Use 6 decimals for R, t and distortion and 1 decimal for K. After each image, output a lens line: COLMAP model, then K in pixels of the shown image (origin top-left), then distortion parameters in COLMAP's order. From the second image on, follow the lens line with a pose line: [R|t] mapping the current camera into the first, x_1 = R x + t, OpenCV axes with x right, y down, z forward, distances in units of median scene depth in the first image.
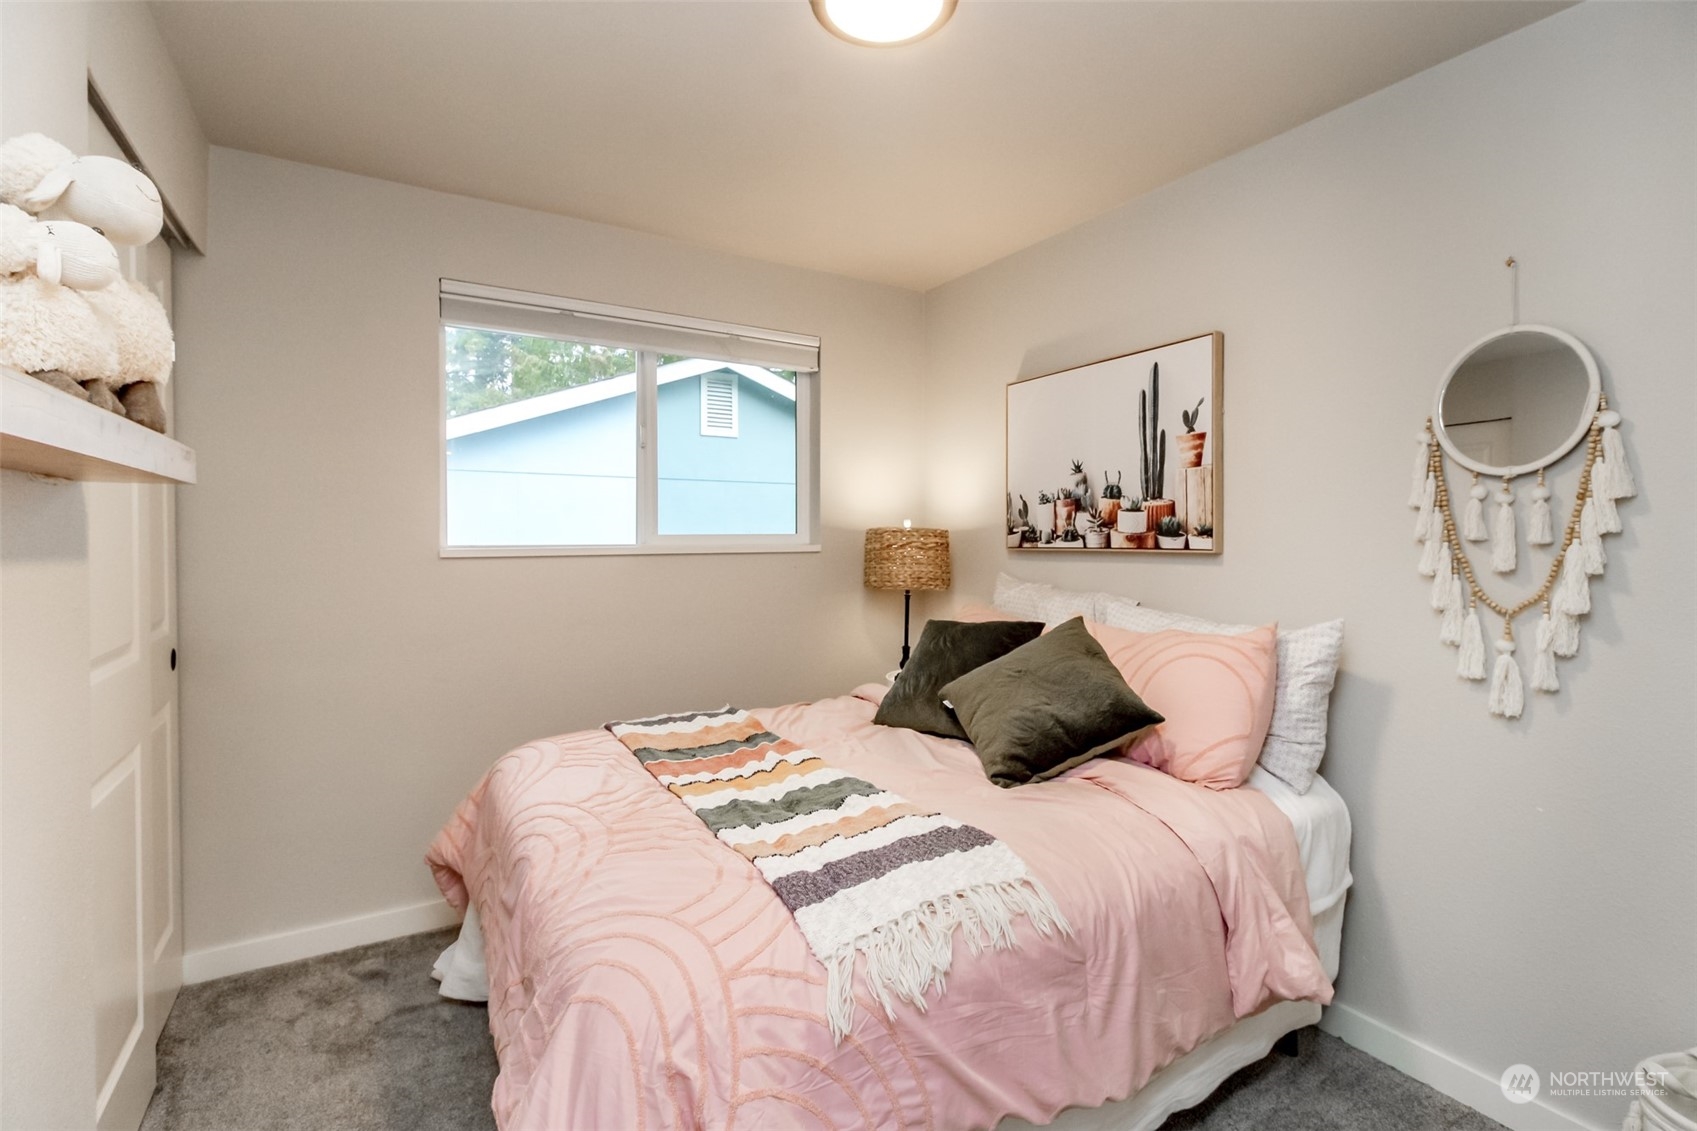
lens RADIAL K [[790.1, 0, 845.7], [0, 790.1, 523.4], [0, 0, 1]] dist [0.014829, -0.000213]
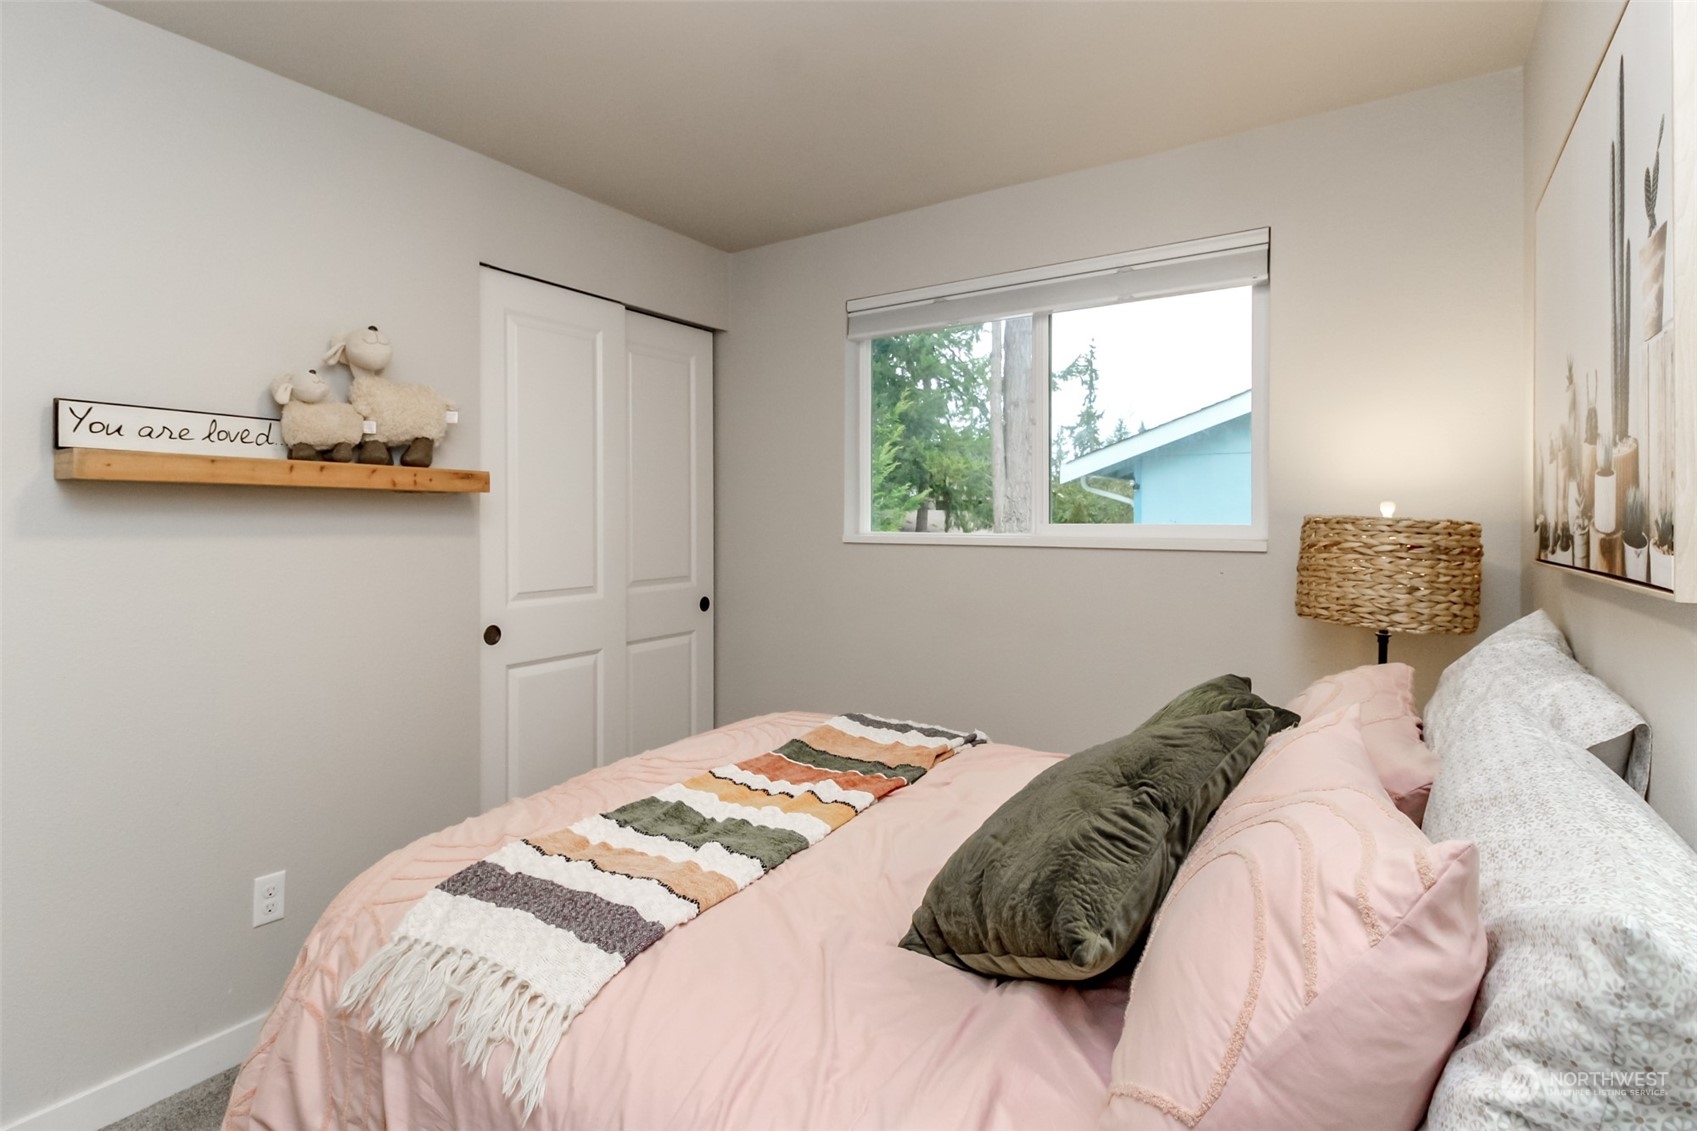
lens RADIAL K [[790.1, 0, 845.7], [0, 790.1, 523.4], [0, 0, 1]] dist [0.014829, -0.000213]
pose [[0.421661, 0.007965, -0.906718, 0.540964], [0.008166, 0.999888, 0.012581, -0.000103], [0.906717, -0.012709, 0.421549, 0.515119]]
